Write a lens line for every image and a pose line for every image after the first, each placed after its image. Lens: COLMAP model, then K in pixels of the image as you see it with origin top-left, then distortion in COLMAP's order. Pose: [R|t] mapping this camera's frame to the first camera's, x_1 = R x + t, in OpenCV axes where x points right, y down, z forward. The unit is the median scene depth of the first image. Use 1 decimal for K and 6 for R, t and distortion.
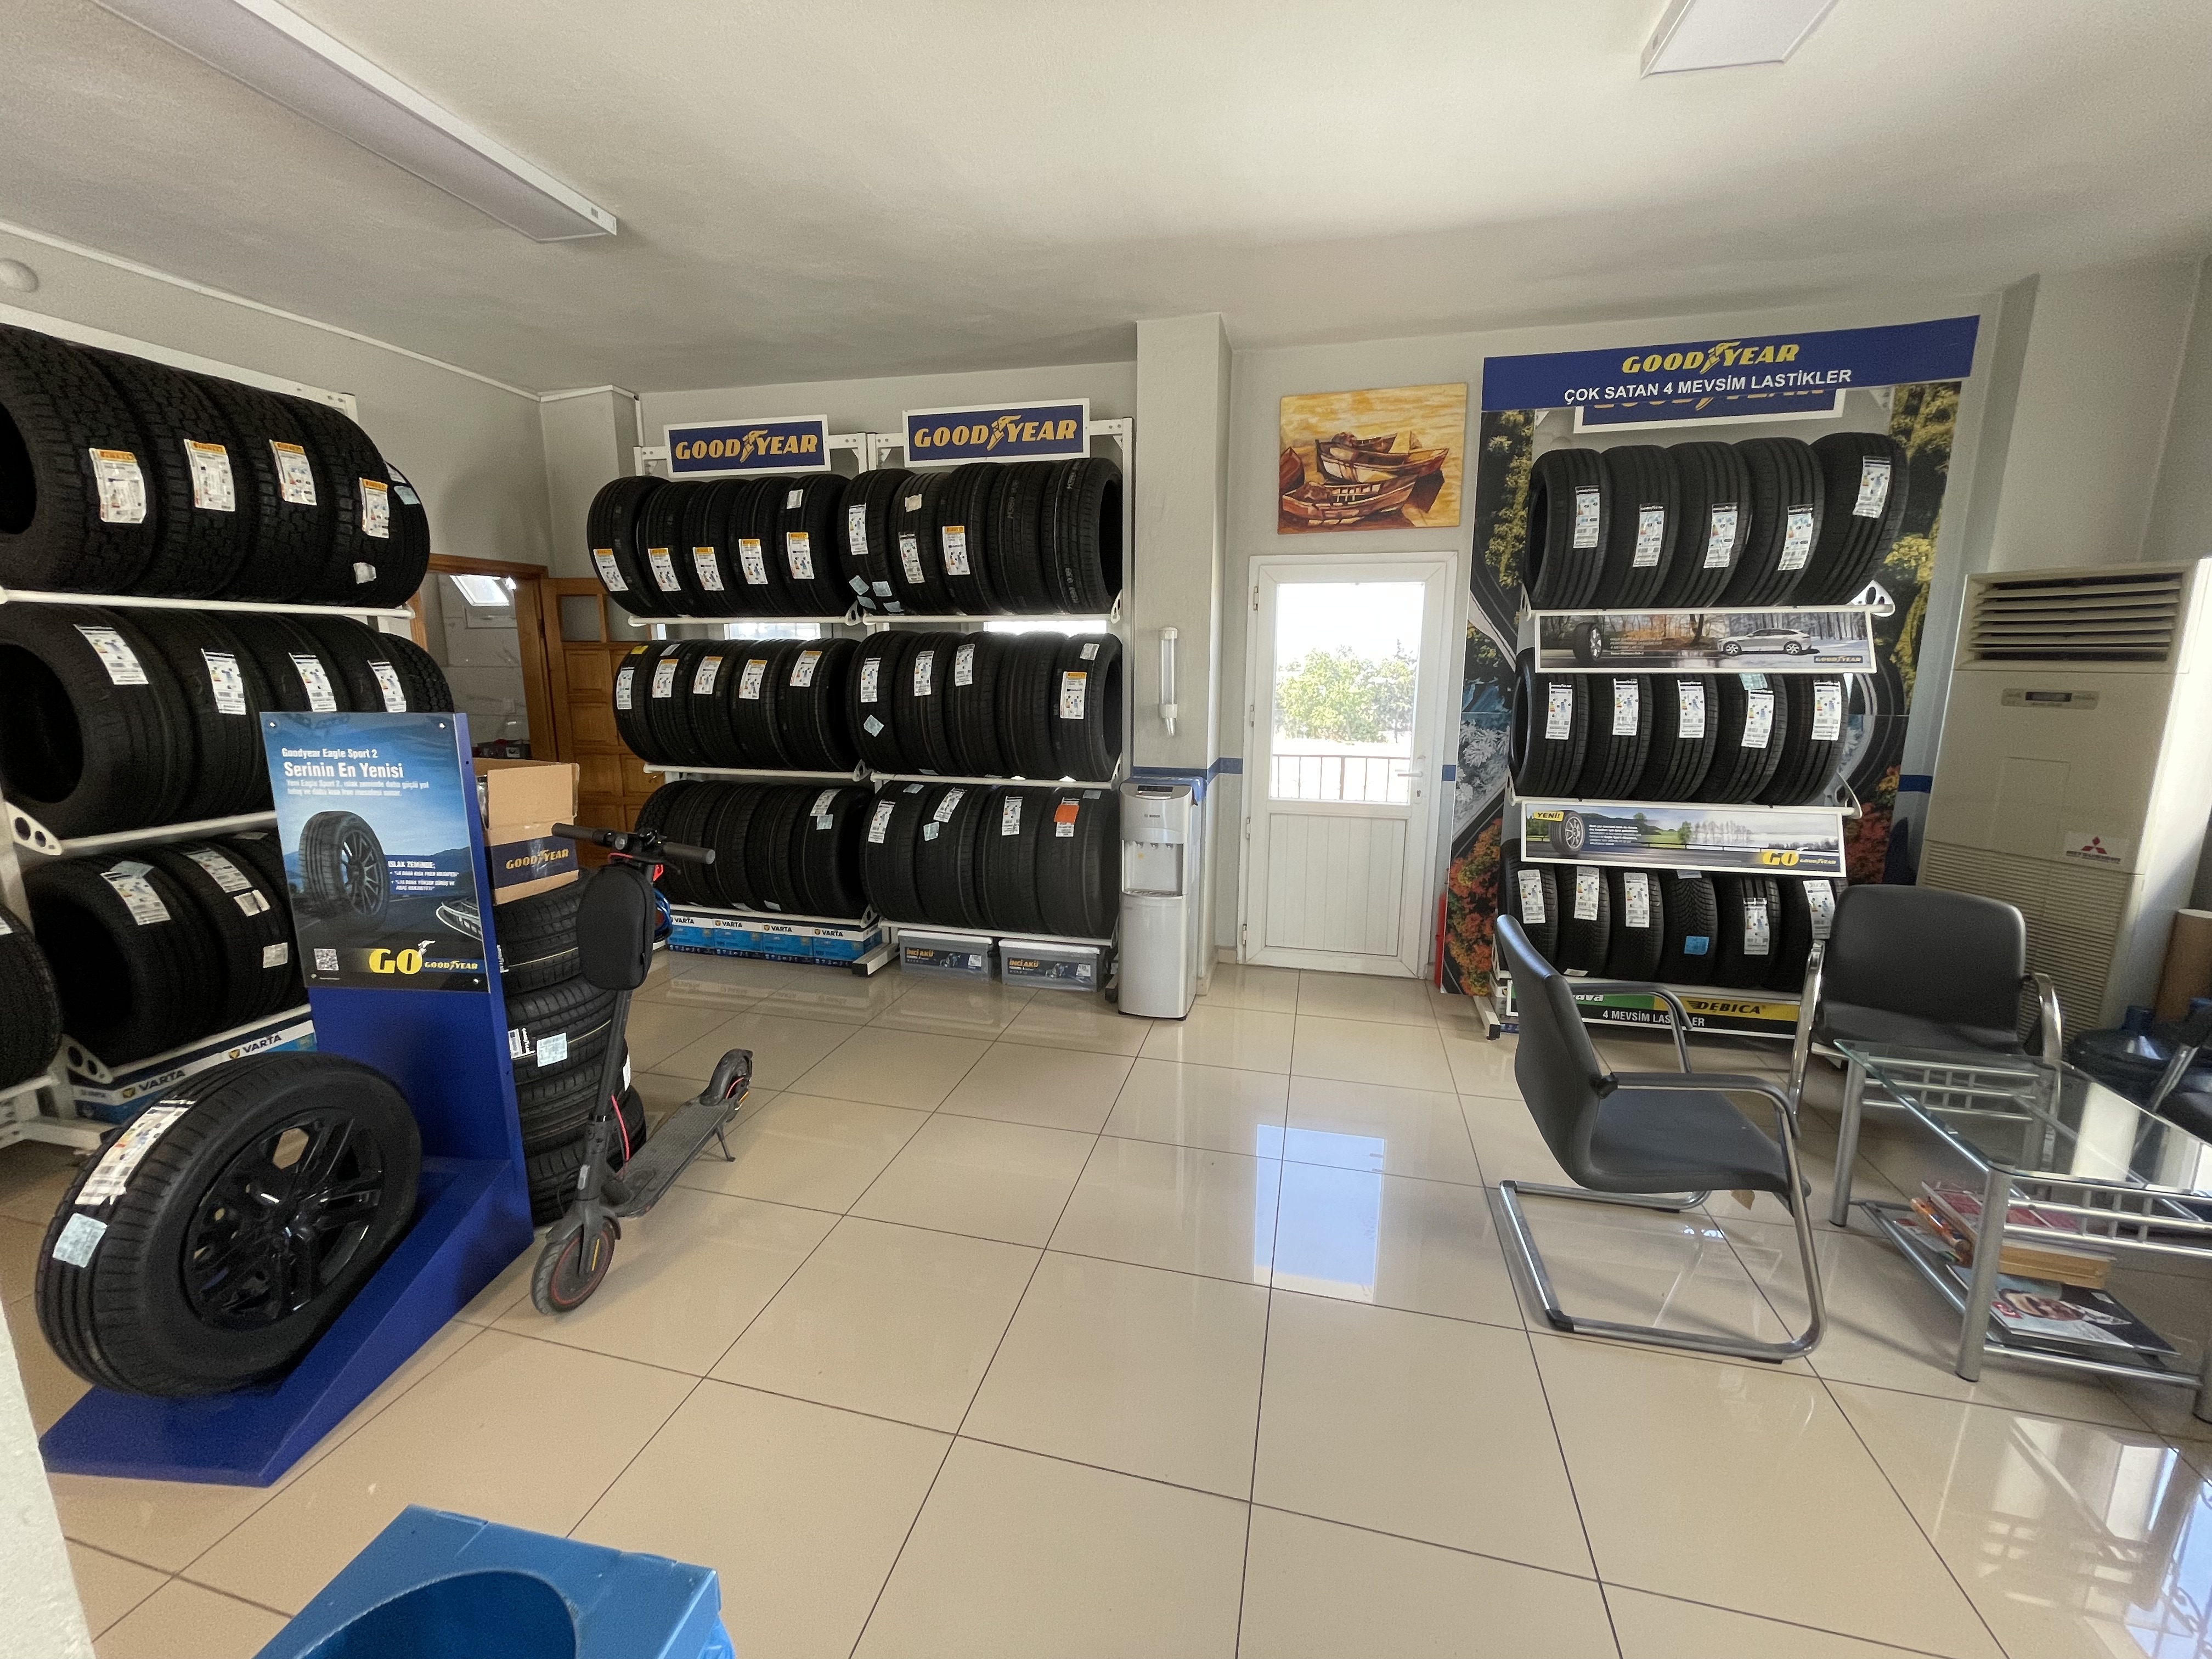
lens RADIAL K [[890.1, 0, 1102.5], [0, 890.1, 821.6], [0, 0, 1]] dist [-0.001801, -0.000435]
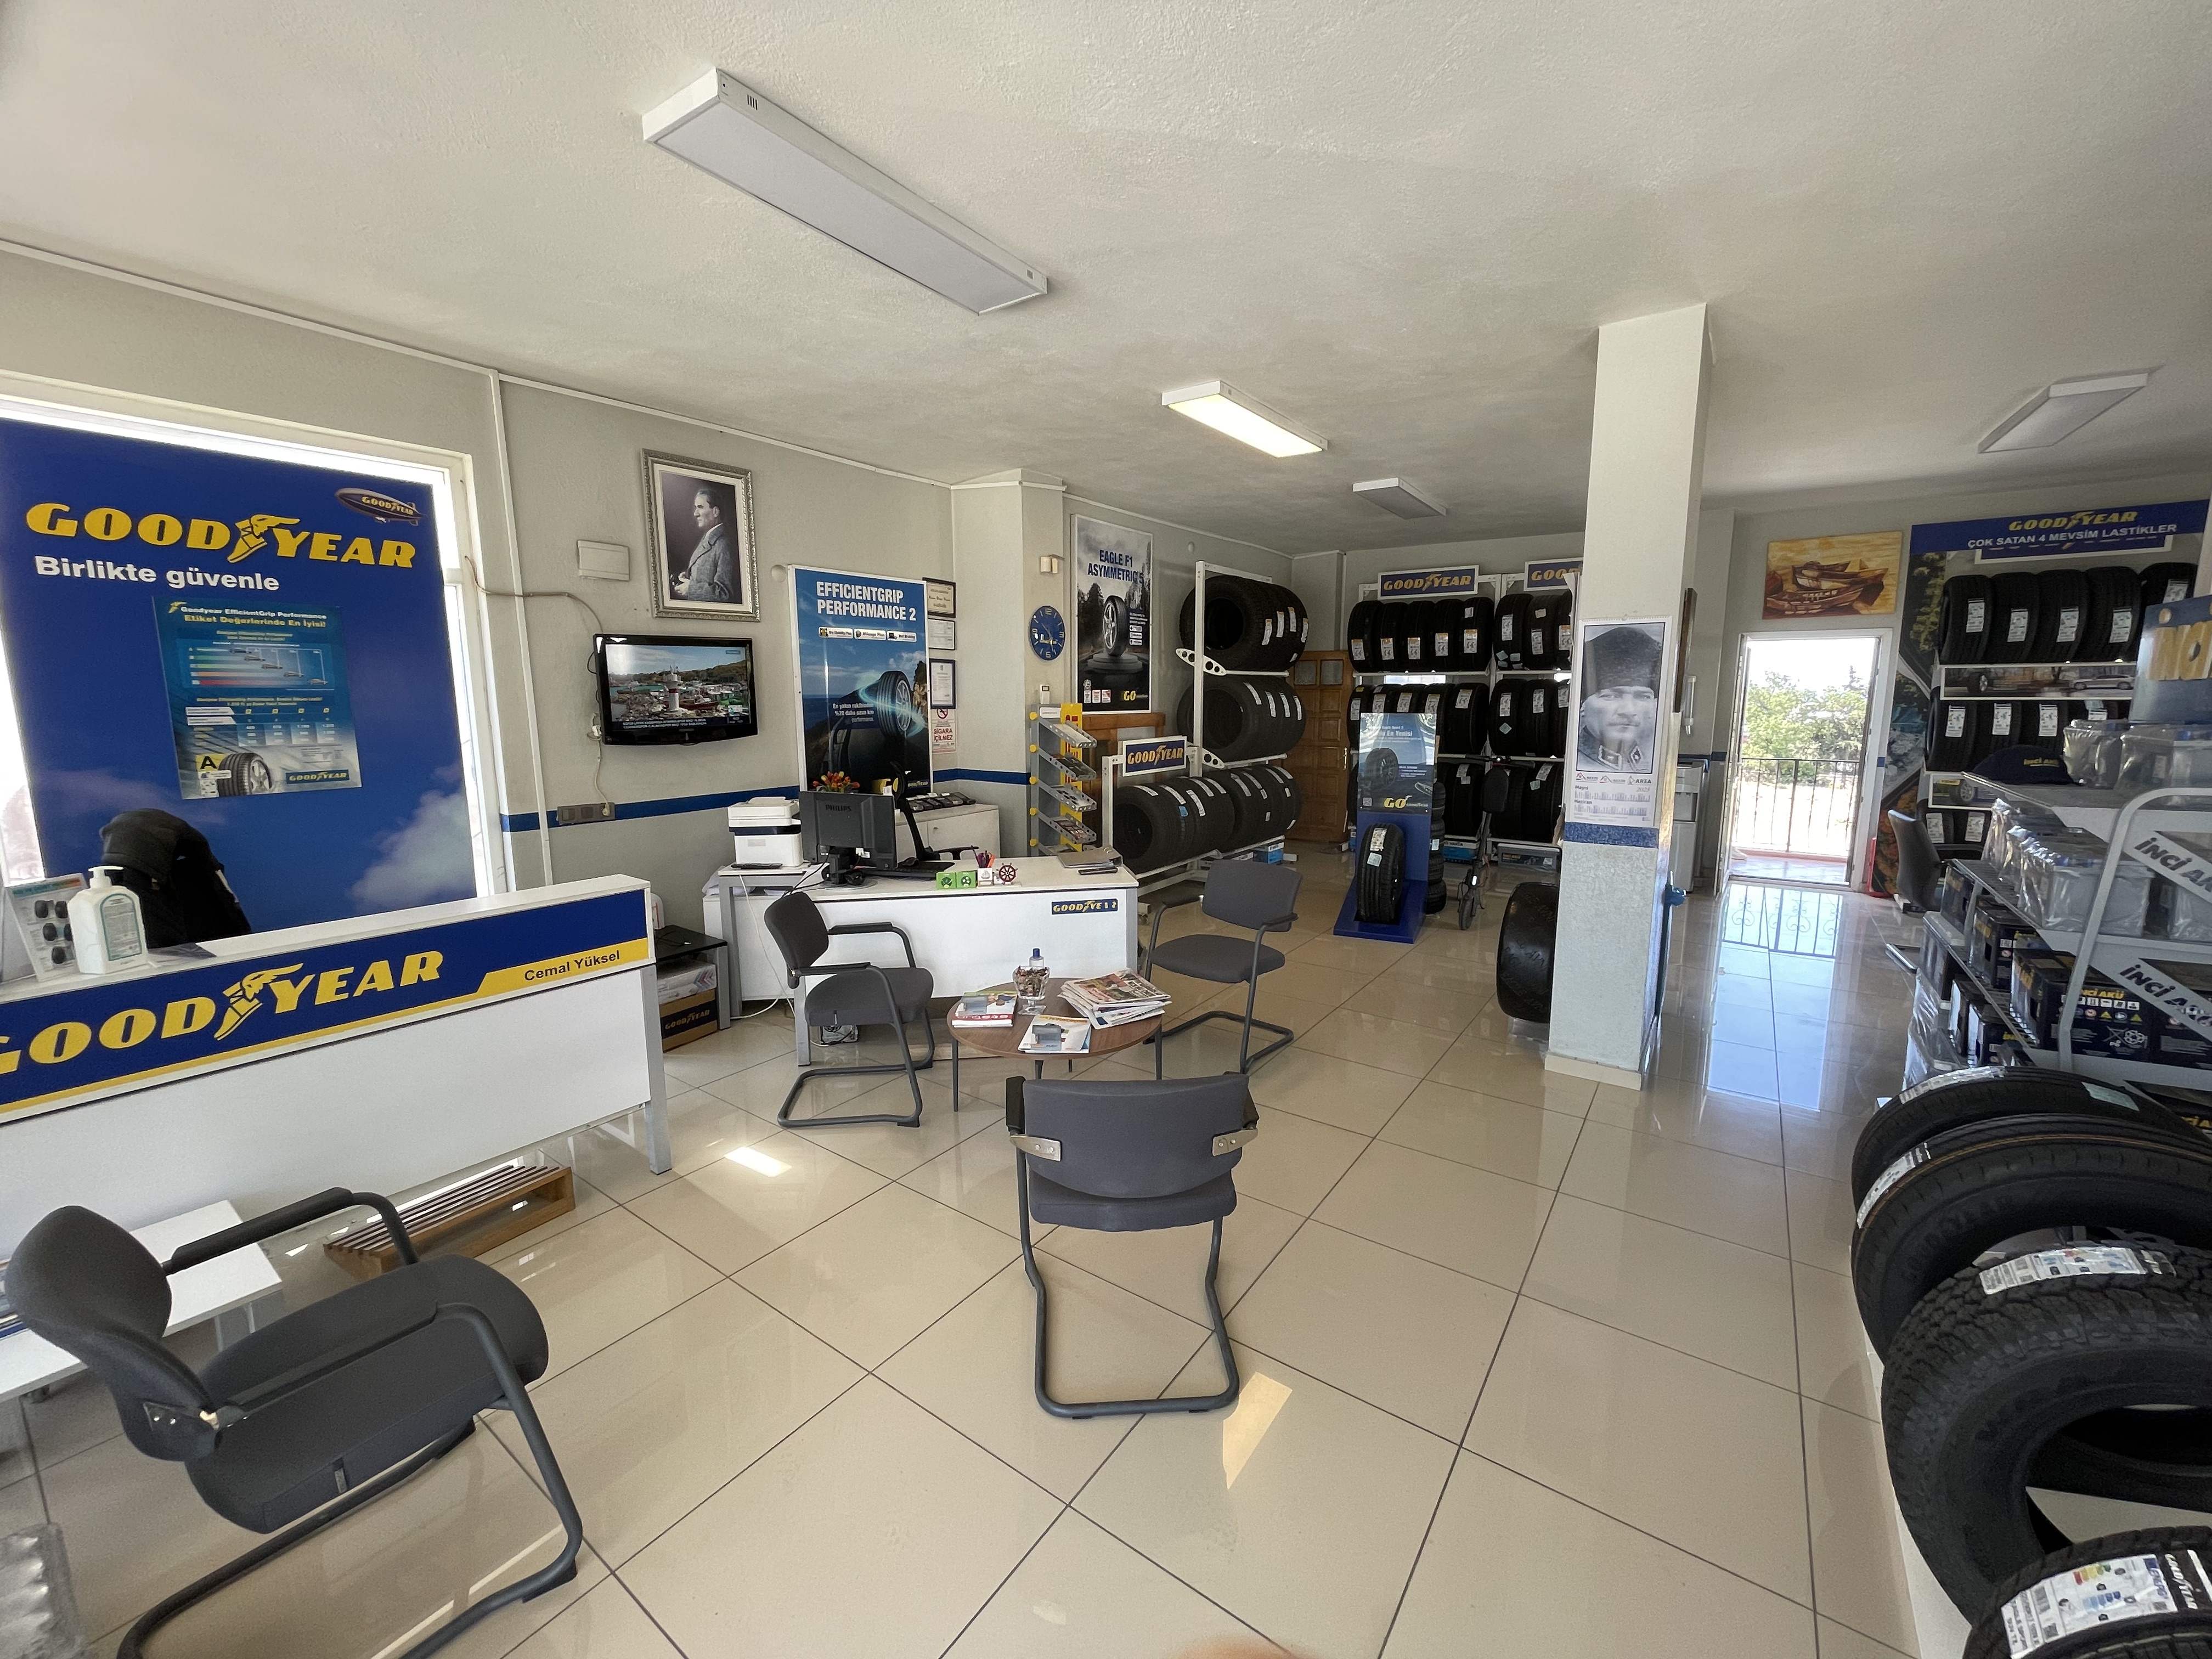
lens RADIAL K [[892.9, 0, 1100.2], [0, 892.9, 822.1], [0, 0, 1]] dist [-0.002625, -0.000433]
pose [[0.928959, 0.048206, -0.367030, -0.401986], [-0.061655, 0.997784, -0.025002, 0.220389], [0.365011, 0.045855, 0.929873, -1.235574]]
